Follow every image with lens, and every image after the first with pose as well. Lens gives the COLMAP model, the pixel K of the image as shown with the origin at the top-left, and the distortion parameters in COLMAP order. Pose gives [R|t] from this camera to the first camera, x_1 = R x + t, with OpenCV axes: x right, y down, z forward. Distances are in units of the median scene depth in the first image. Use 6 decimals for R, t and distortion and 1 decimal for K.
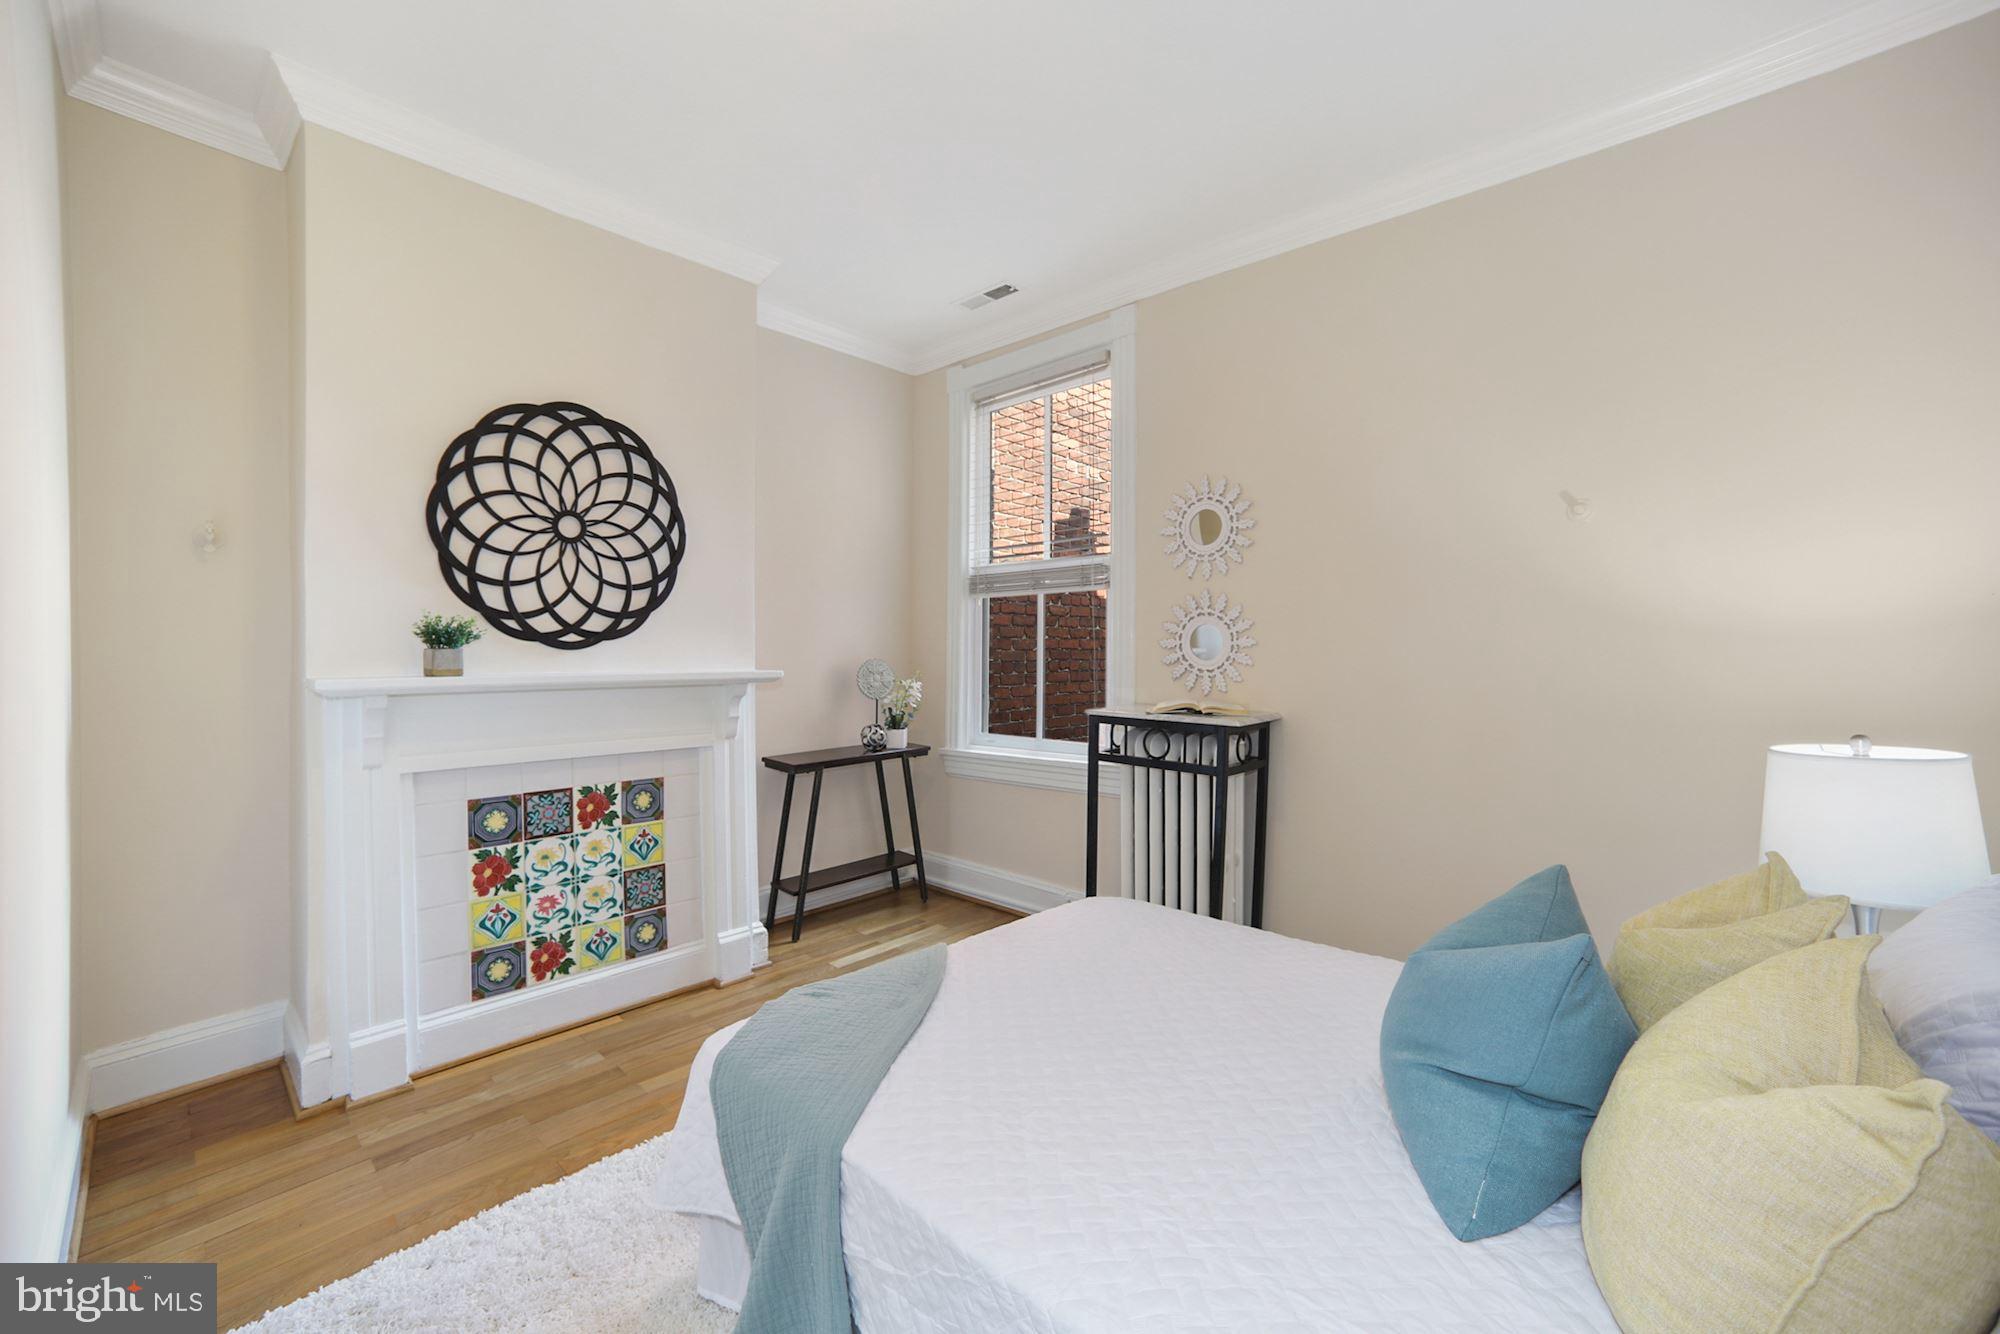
lens RADIAL K [[816.7, 0, 1003.7], [0, 816.7, 643.2], [0, 0, 1]] dist [-0.049256, 0.022098]
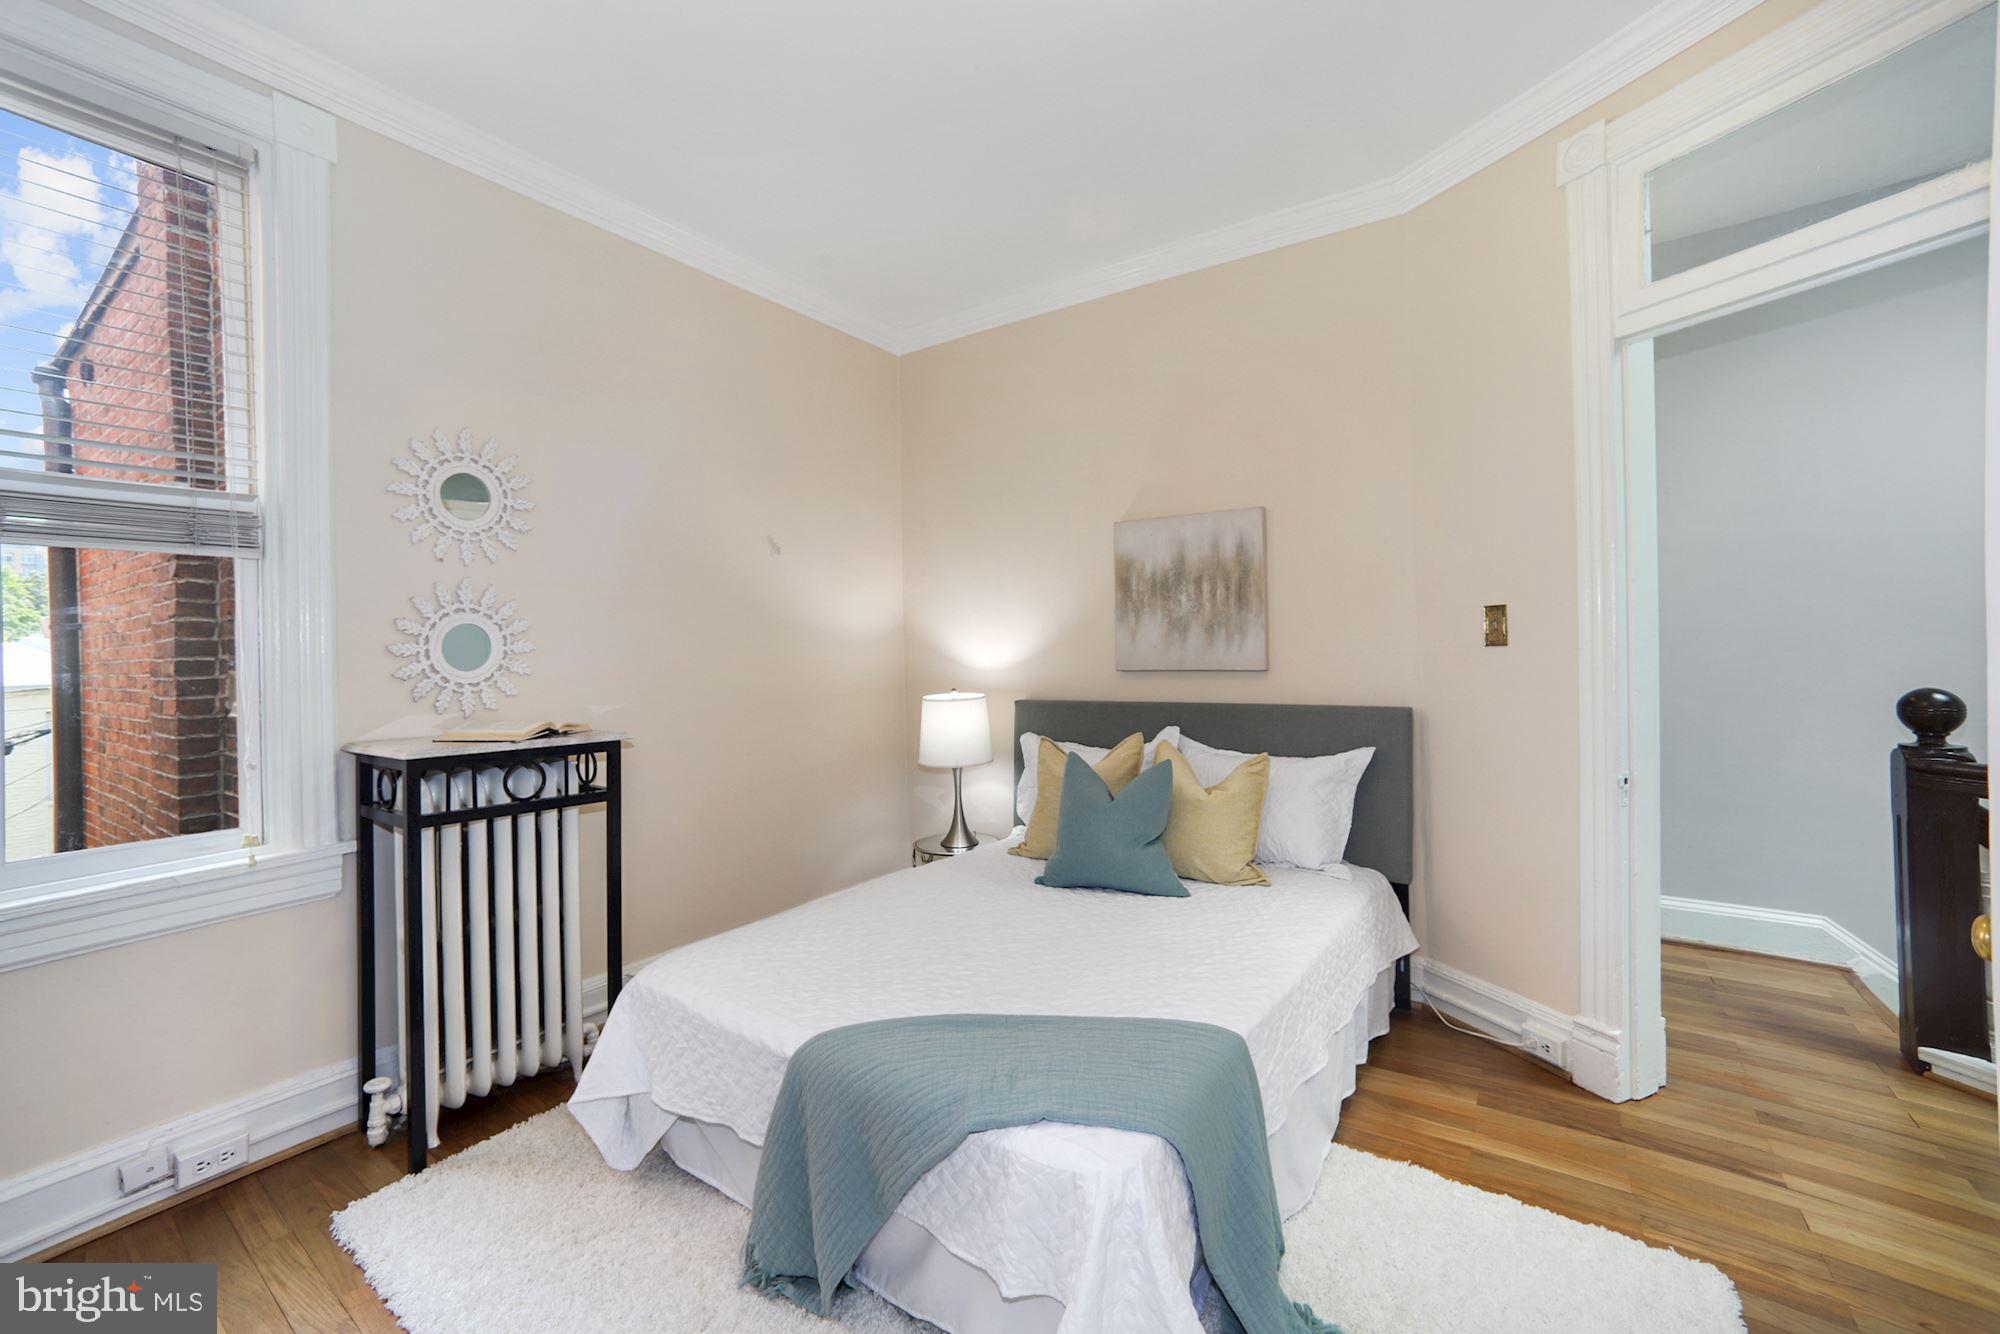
lens RADIAL K [[816.7, 0, 1003.7], [0, 816.7, 643.2], [0, 0, 1]] dist [-0.049256, 0.022098]
pose [[-0.134292, 0.006387, 0.990921, -0.566147], [0.010582, 0.999931, -0.005011, 0.003956], [-0.990885, 0.009813, -0.134350, 0.607938]]
